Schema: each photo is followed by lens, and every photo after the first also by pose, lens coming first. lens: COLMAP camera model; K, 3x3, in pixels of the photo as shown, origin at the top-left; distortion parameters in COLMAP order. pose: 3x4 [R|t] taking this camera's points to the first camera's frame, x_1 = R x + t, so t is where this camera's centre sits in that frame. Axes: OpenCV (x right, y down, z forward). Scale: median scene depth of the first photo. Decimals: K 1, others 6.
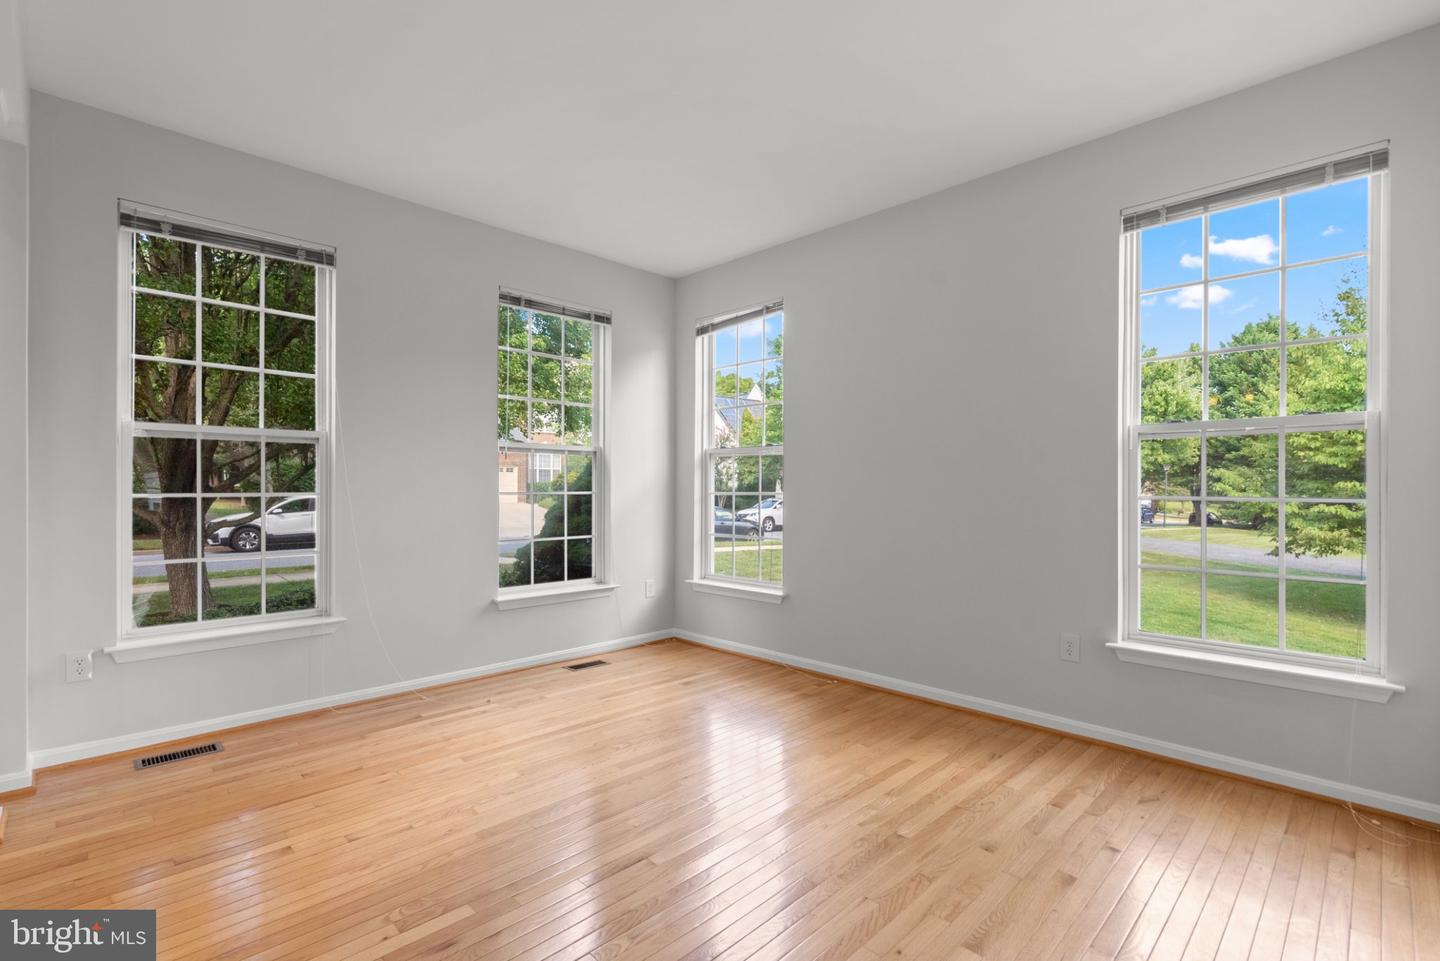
lens RADIAL K [[662.3, 0, 724.2], [0, 662.3, 490.4], [0, 0, 1]] dist [-0.002828, -0.000219]
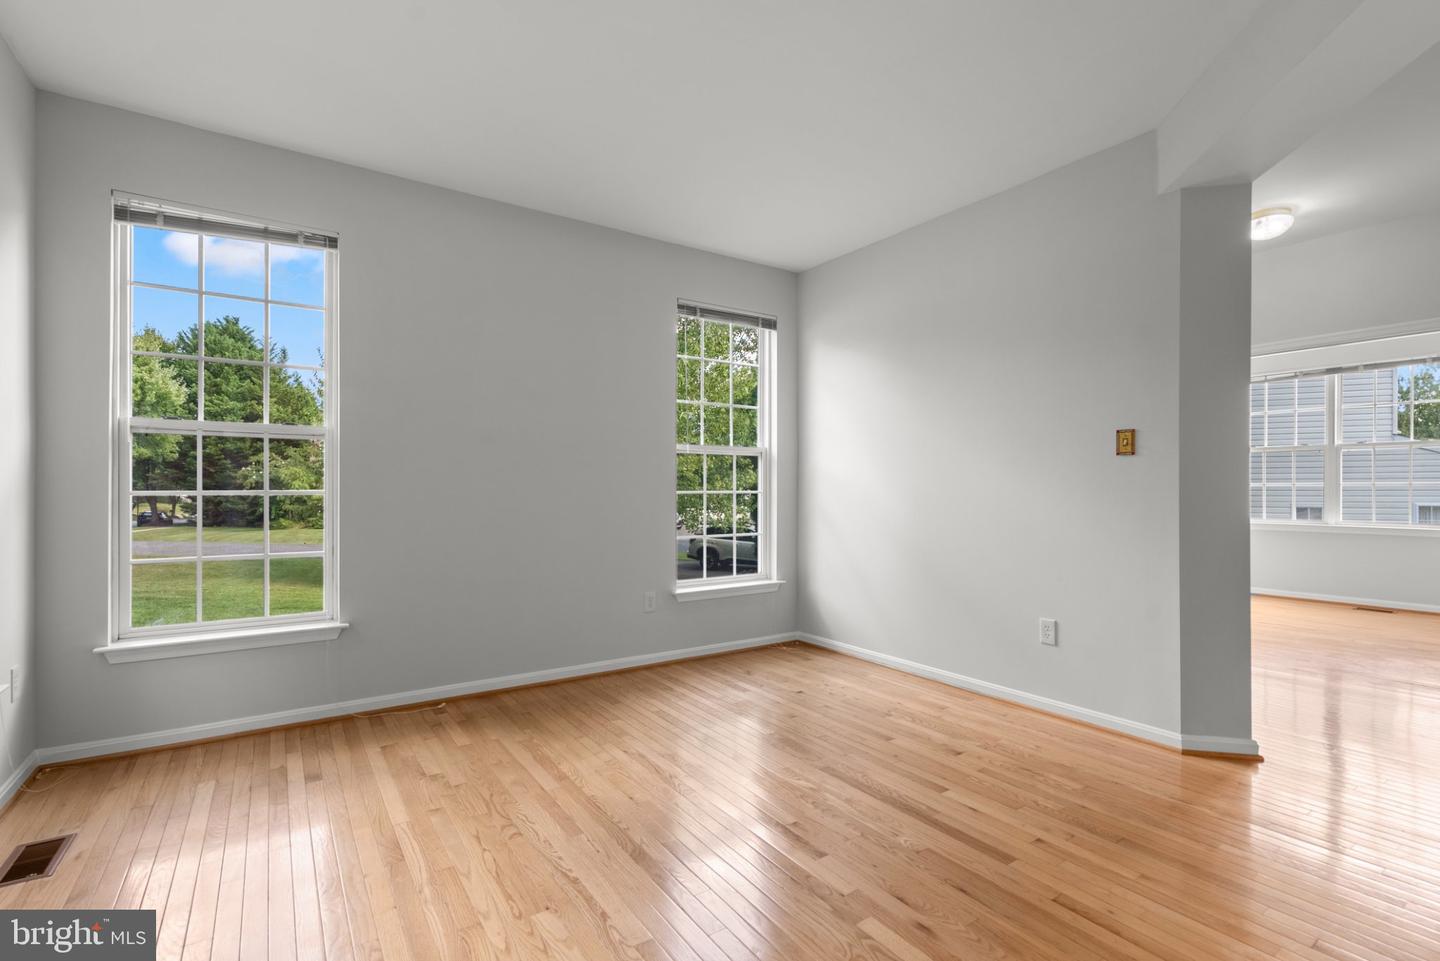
lens RADIAL K [[662.3, 0, 724.2], [0, 662.3, 490.4], [0, 0, 1]] dist [-0.002828, -0.000219]
pose [[0.184476, -0.005234, 0.982823, -0.639254], [0.002395, 0.999985, 0.004876, -0.000052], [-0.982834, 0.001455, 0.184486, 0.478269]]
